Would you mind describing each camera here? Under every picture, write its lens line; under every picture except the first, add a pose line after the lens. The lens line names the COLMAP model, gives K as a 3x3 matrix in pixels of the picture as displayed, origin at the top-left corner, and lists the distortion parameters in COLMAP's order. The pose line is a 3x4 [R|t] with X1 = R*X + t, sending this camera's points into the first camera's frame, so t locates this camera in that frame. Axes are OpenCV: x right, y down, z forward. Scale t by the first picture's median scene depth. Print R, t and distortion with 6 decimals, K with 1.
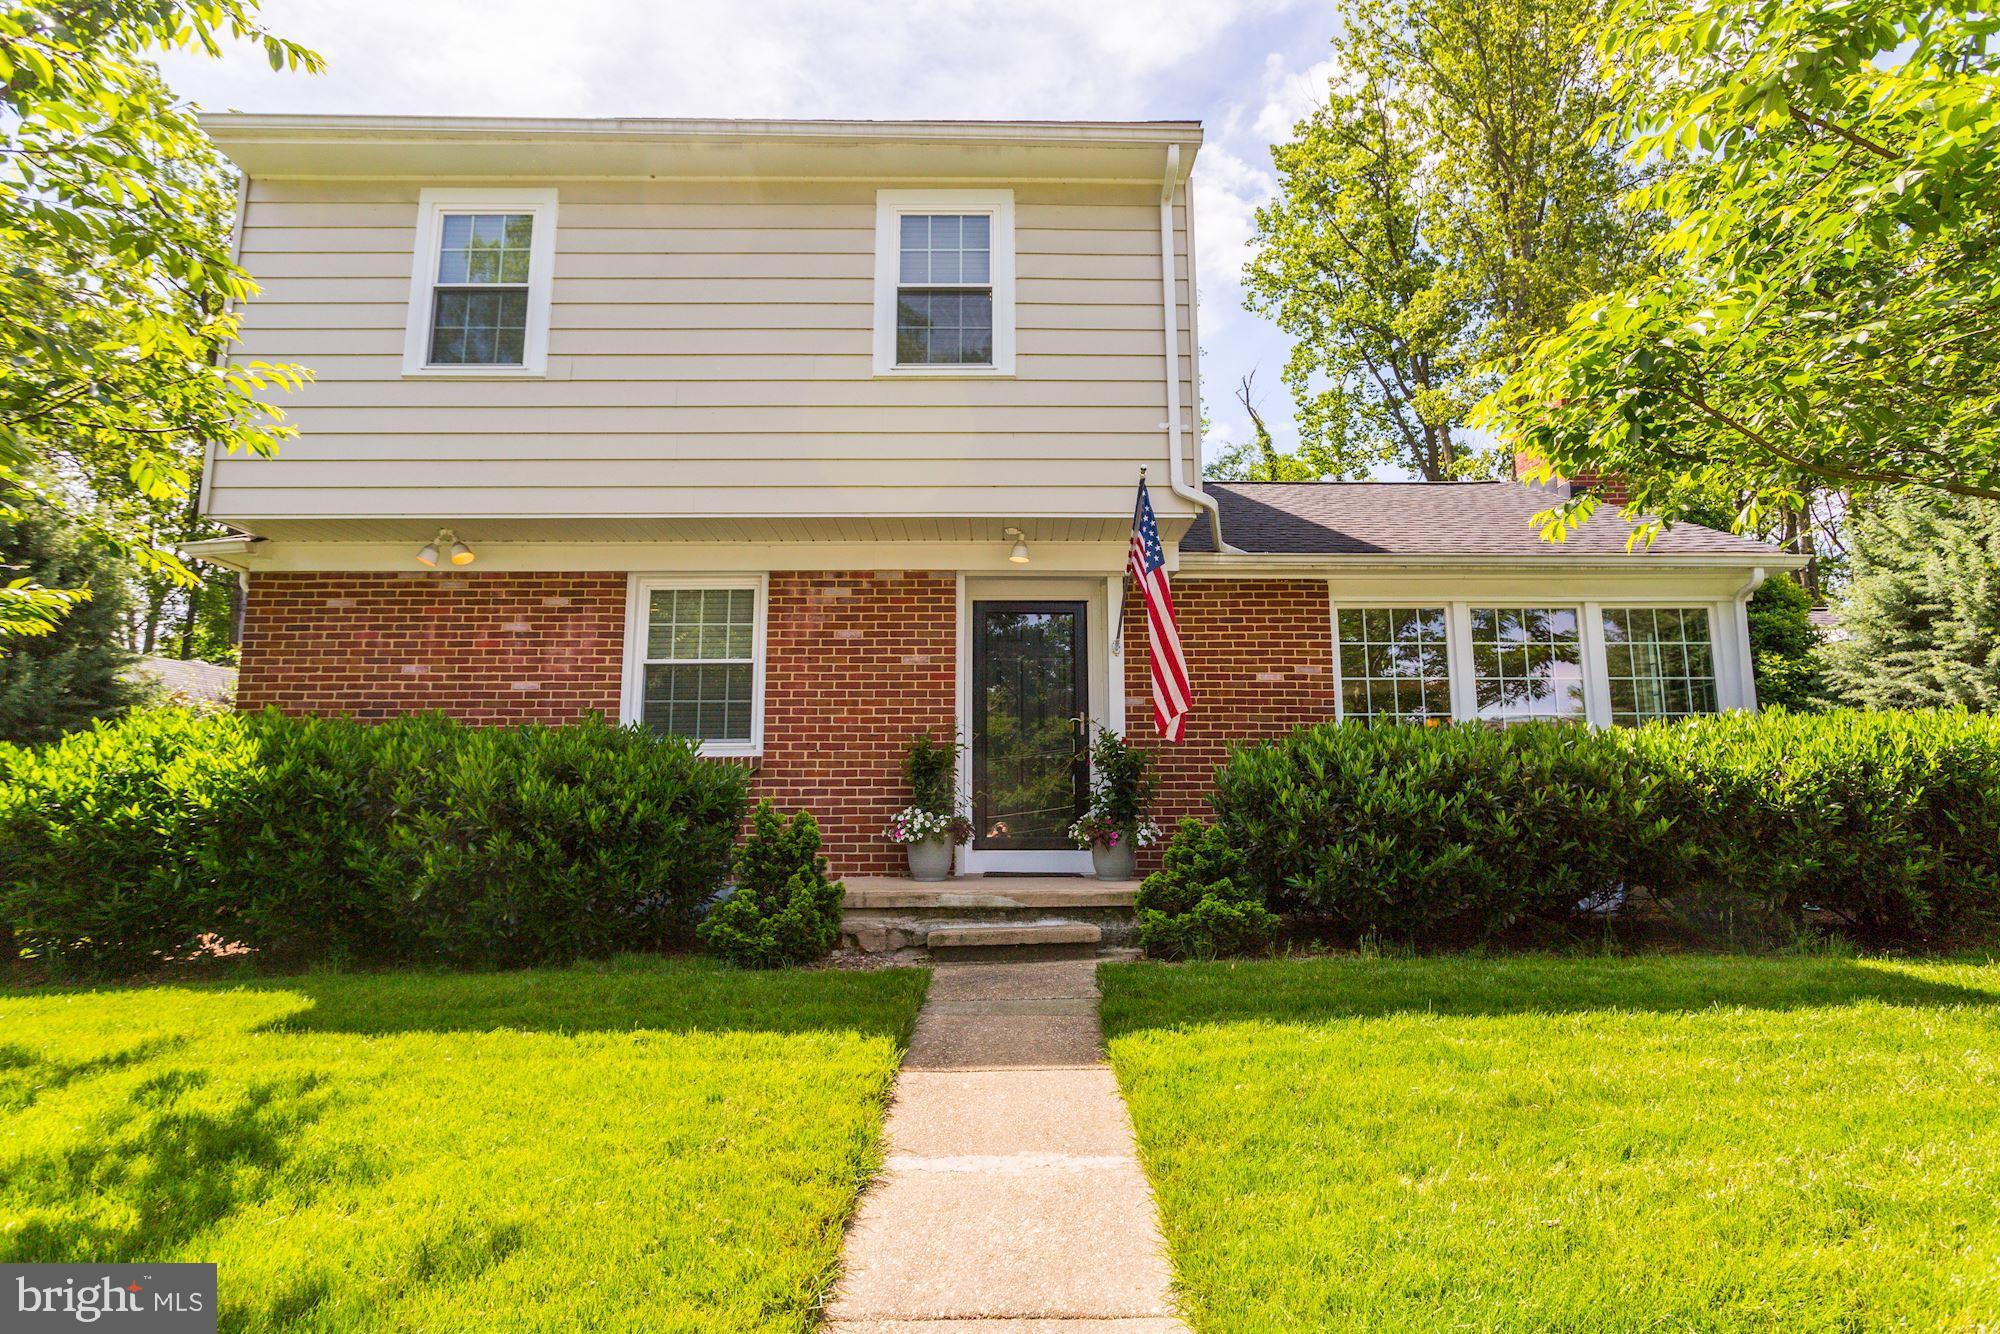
lens RADIAL K [[1000.9, 0, 1003.8], [0, 1000.9, 663.1], [0, 0, 1]] dist [-0.010741, 0.007215]
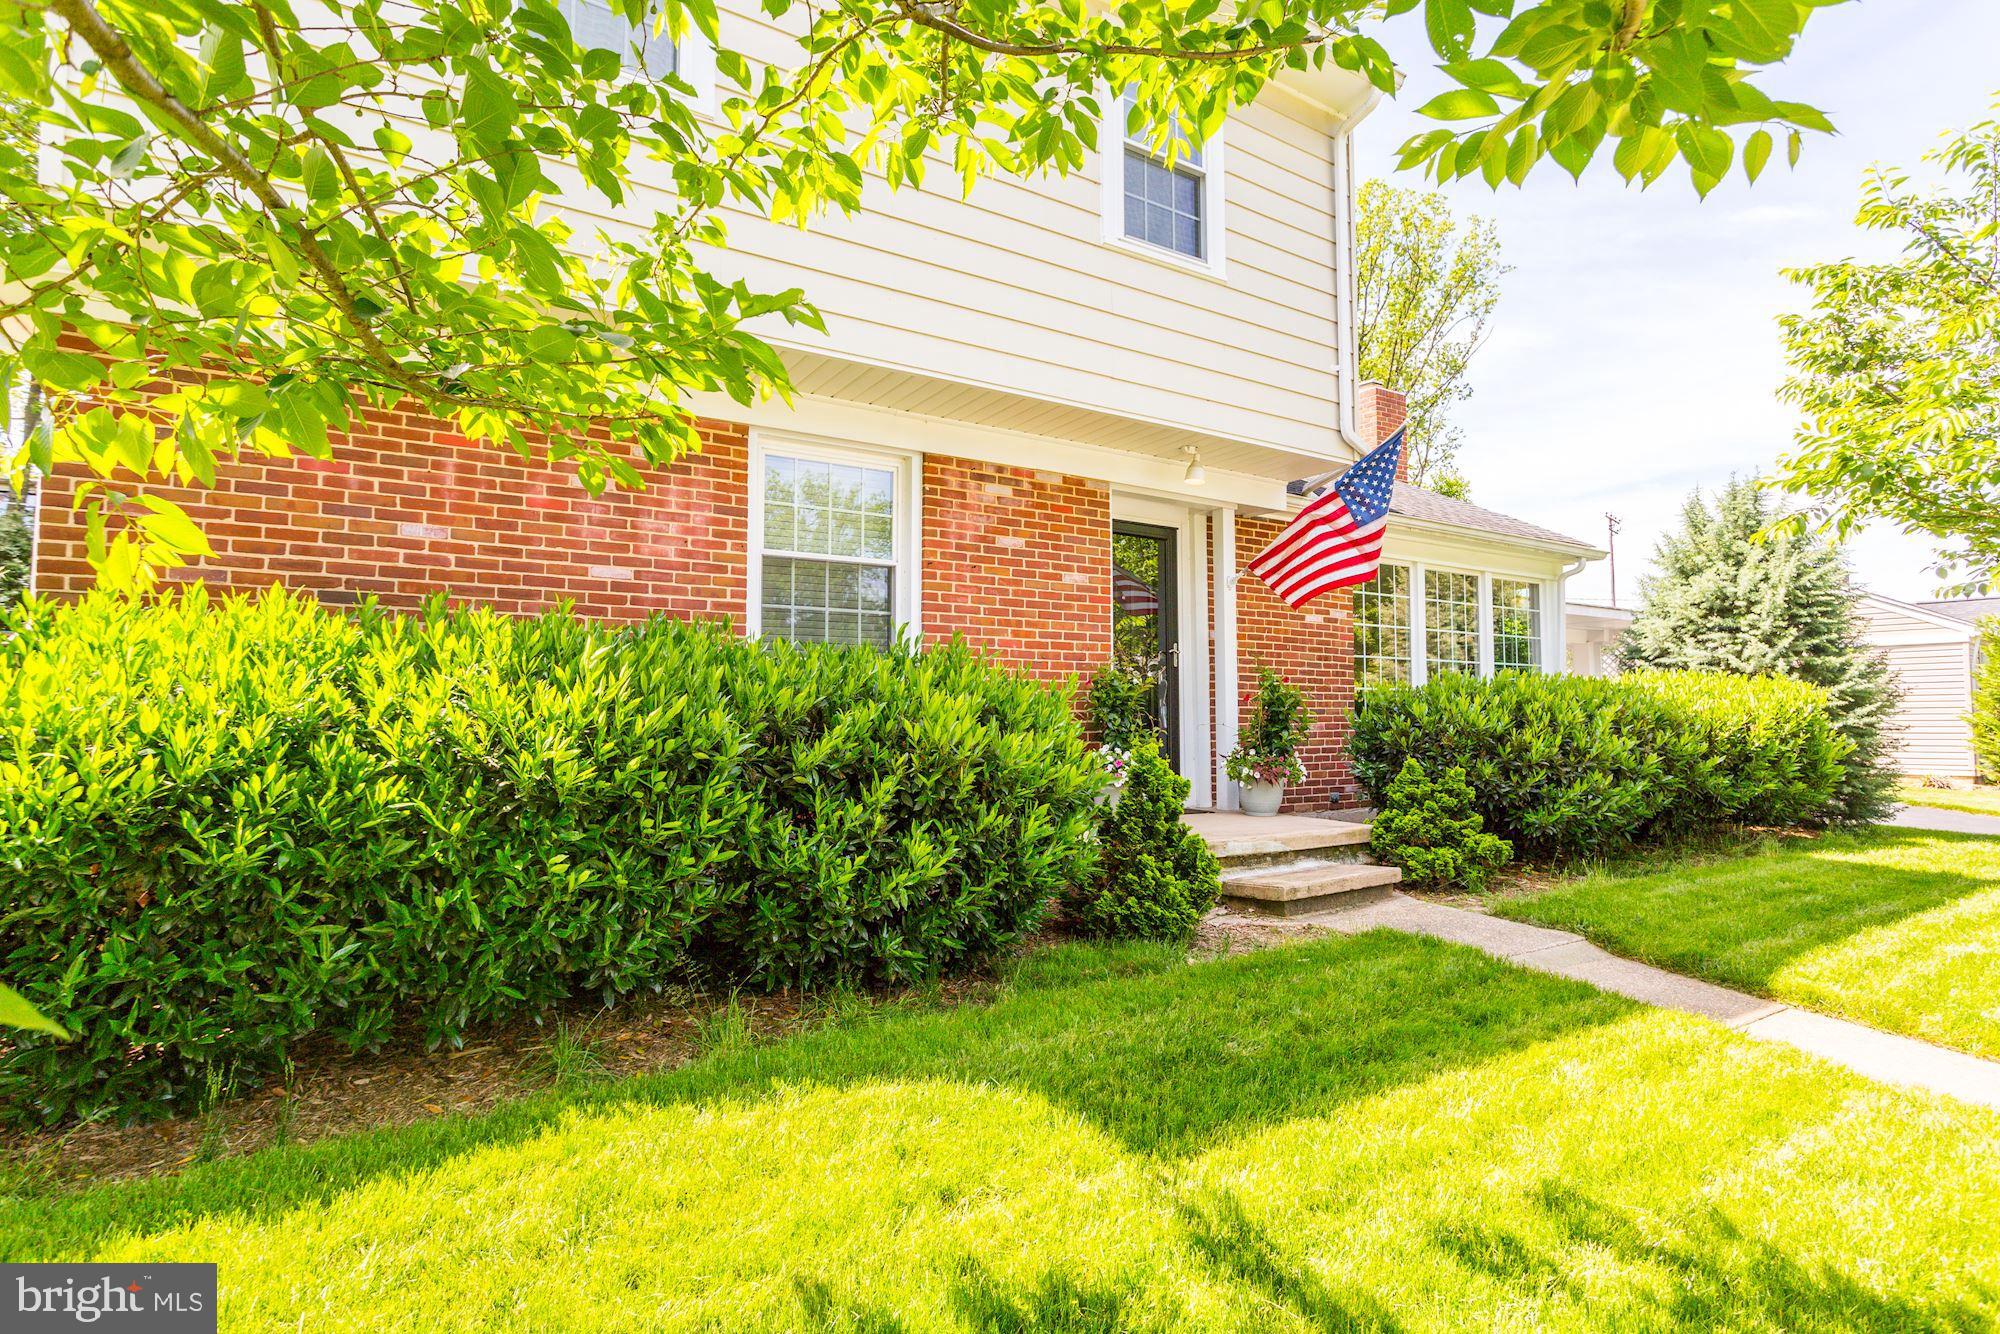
lens RADIAL K [[1000.9, 0, 1058.8], [0, 1000.9, 657.8], [0, 0, 1]] dist [-0.010741, 0.007215]
pose [[0.846181, 0.037682, 0.531562, -0.577282], [-0.084017, 0.994455, 0.063250, 0.011740], [-0.526231, -0.098181, 0.844654, 0.258905]]
